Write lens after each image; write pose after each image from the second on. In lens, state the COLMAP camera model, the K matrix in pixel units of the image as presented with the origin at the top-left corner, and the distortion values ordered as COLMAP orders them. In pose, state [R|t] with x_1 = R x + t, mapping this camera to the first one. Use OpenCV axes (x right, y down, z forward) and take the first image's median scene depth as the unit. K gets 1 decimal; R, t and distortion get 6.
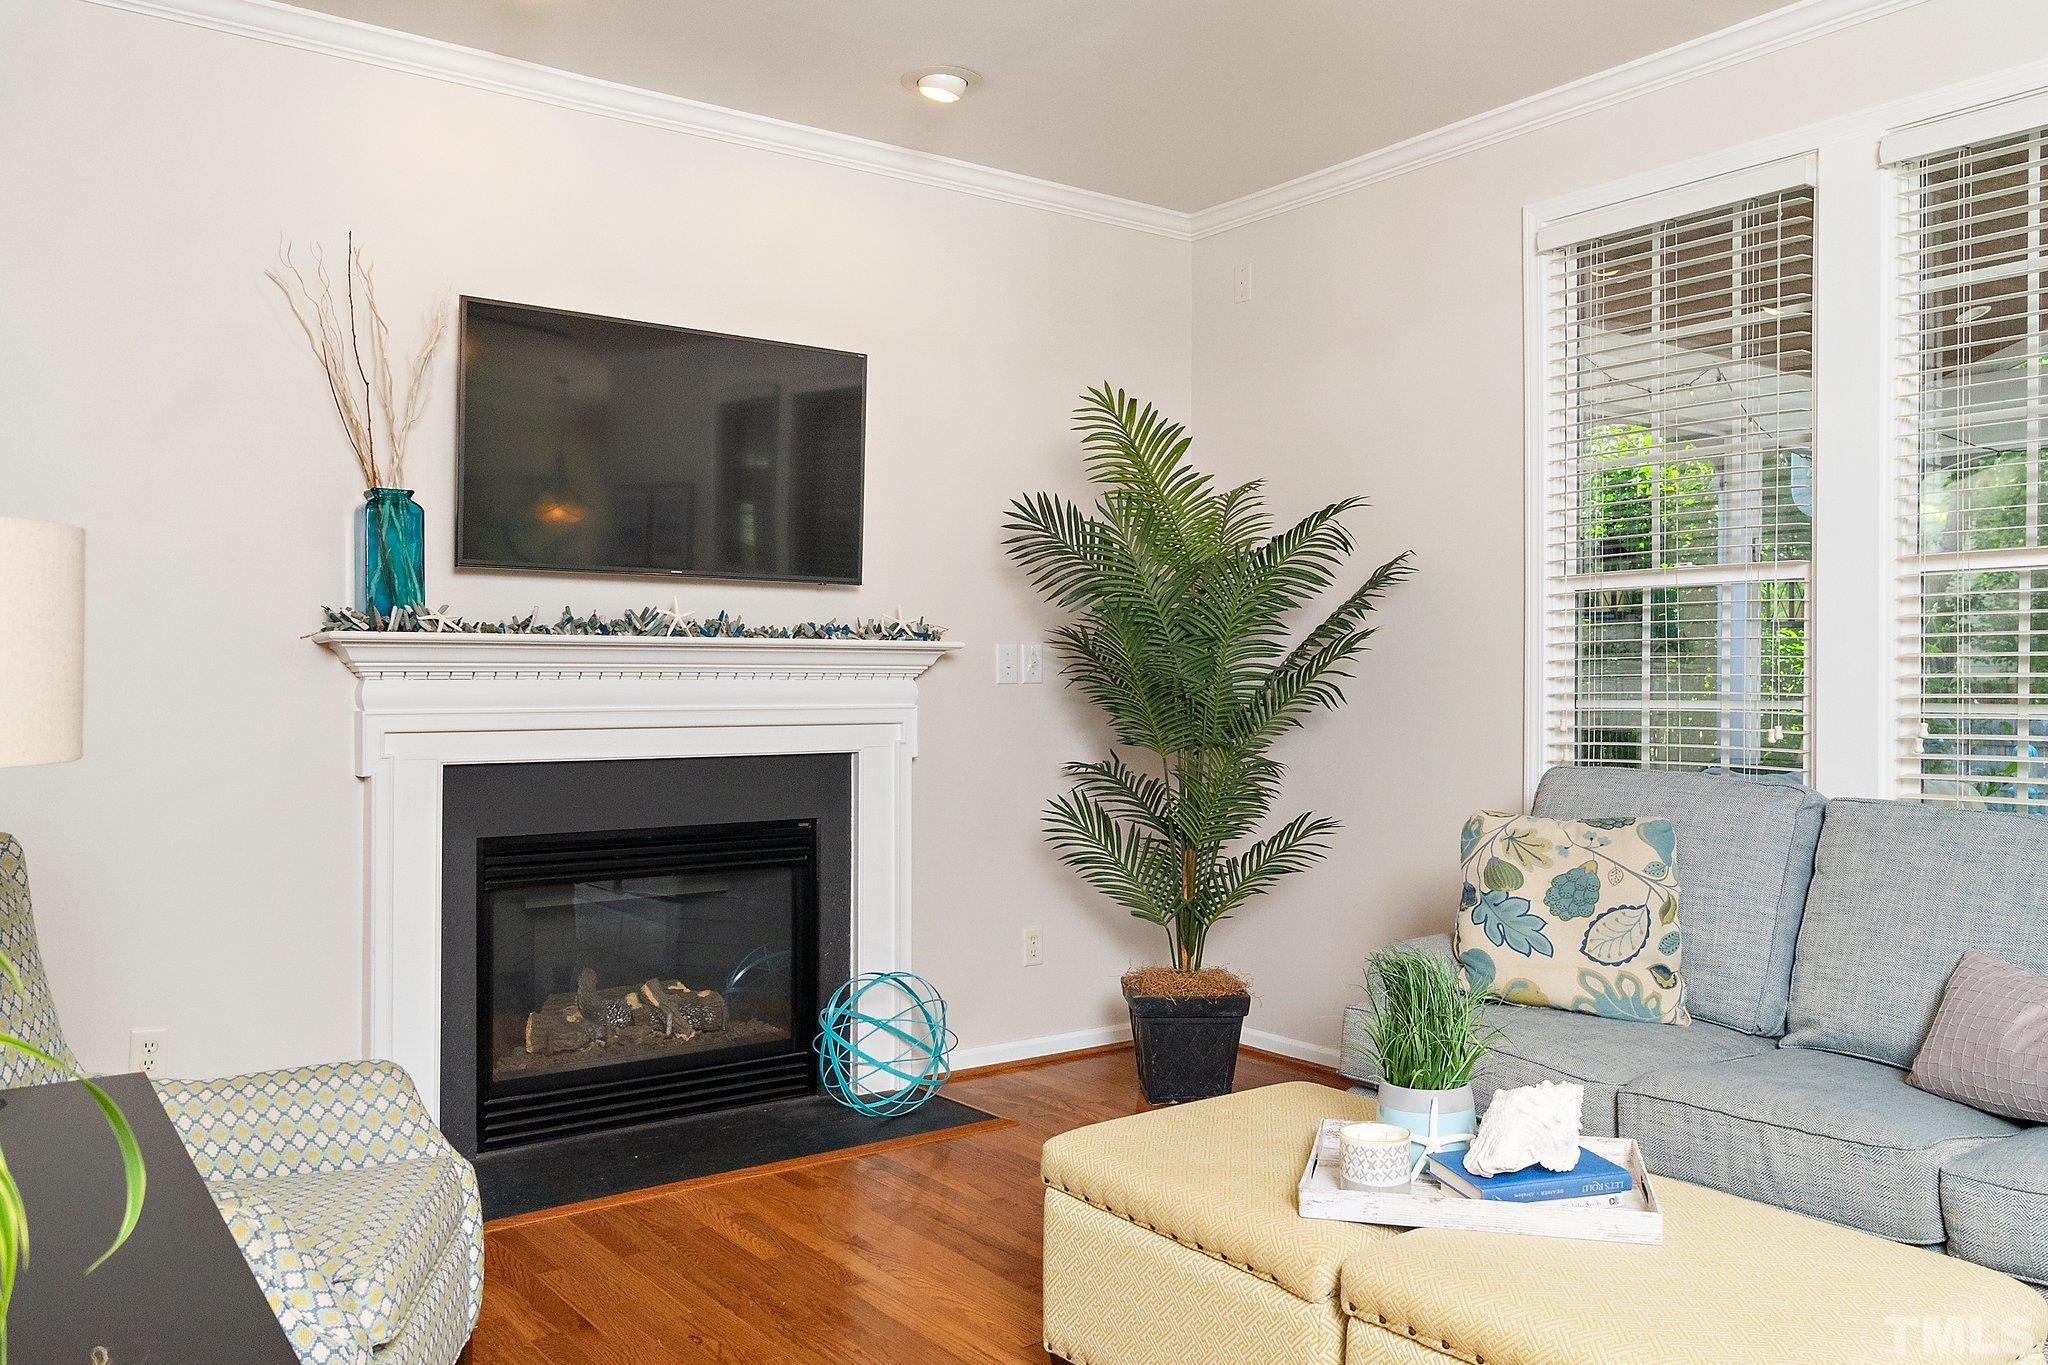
lens RADIAL K [[1549.1, 0, 976.0], [0, 1549.1, 679.8], [0, 0, 1]] dist [-0.007010, 0.003857]
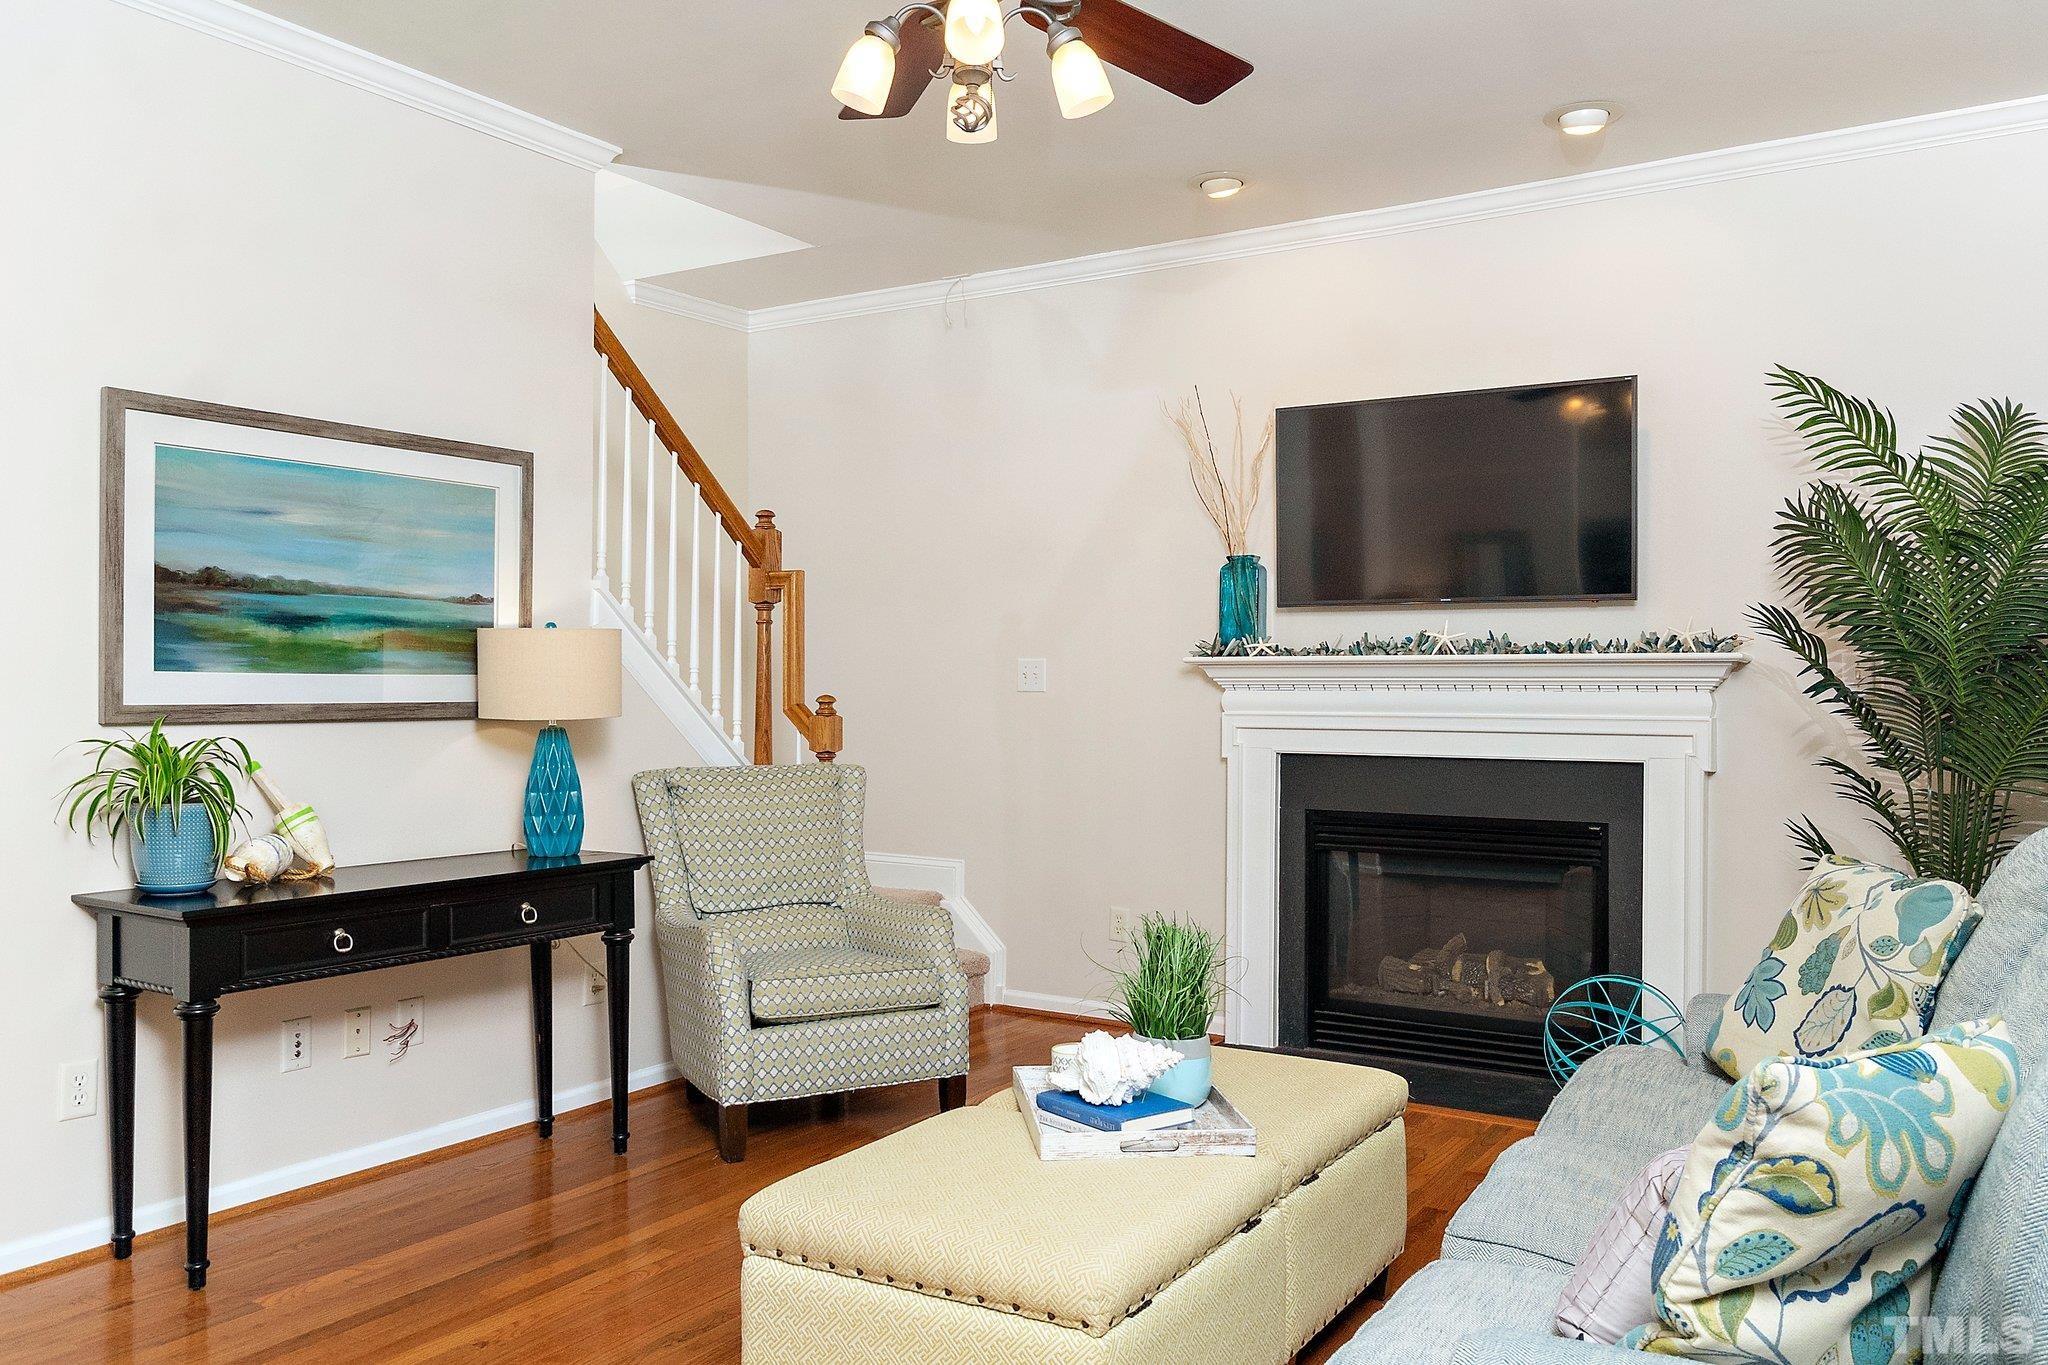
lens RADIAL K [[1549.1, 0, 1026.7], [0, 1549.1, 675.4], [0, 0, 1]] dist [-0.007010, 0.003857]
pose [[0.378576, -0.006067, -0.925550, 0.781917], [-0.002792, 0.999966, -0.007697, -0.002203], [0.925566, 0.005498, 0.378547, 0.258868]]
